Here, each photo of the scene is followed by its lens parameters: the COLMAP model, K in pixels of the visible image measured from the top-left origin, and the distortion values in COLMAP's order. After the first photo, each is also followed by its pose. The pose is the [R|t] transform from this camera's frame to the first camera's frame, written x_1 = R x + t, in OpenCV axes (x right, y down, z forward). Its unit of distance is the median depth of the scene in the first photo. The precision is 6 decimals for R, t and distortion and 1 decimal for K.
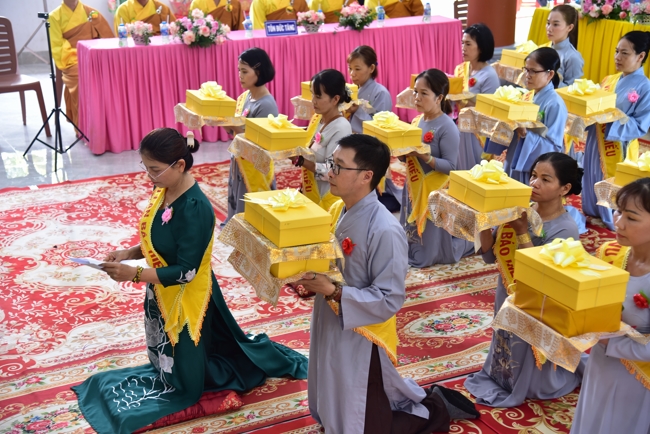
lens RADIAL K [[1128.8, 0, 325.3], [0, 1128.8, 215.5], [0, 0, 1]] dist [0.414261, 0.000000]
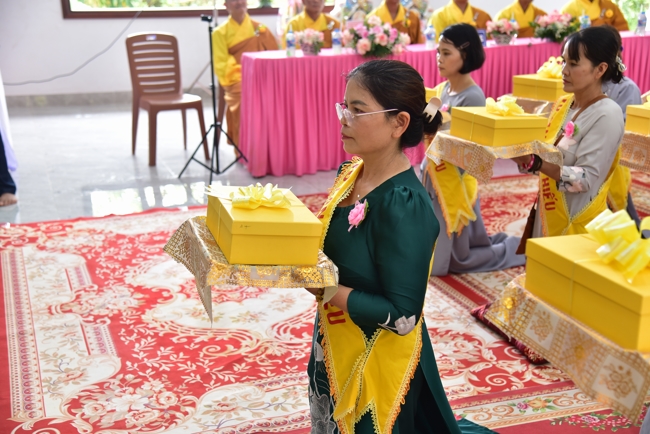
lens RADIAL K [[946.6, 0, 320.4], [0, 946.6, 201.9], [0, 0, 1]] dist [0.236060, 0.000000]
pose [[0.990430, 0.026851, -0.135376, -0.067786], [-0.036076, 0.997157, -0.066161, 0.017530], [0.133215, 0.070412, 0.988583, 0.386015]]
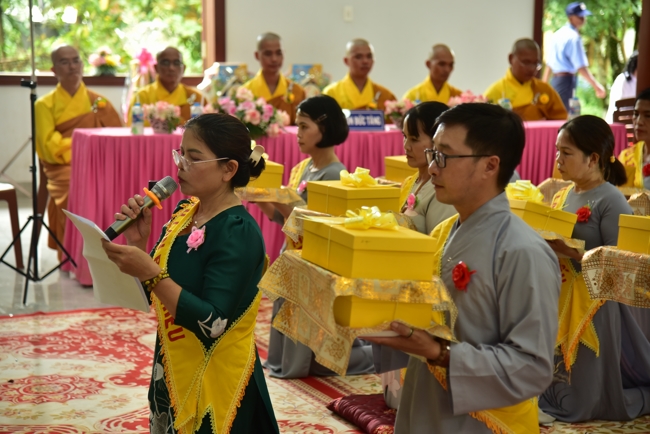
lens RADIAL K [[1593.8, 0, 326.9], [0, 1593.8, 195.8], [0, 0, 1]] dist [0.752617, 0.000000]
pose [[0.997934, 0.029854, -0.056892, -0.003659], [-0.040836, 0.978348, -0.202899, 0.115192], [0.049603, 0.204803, 0.977546, 0.069893]]
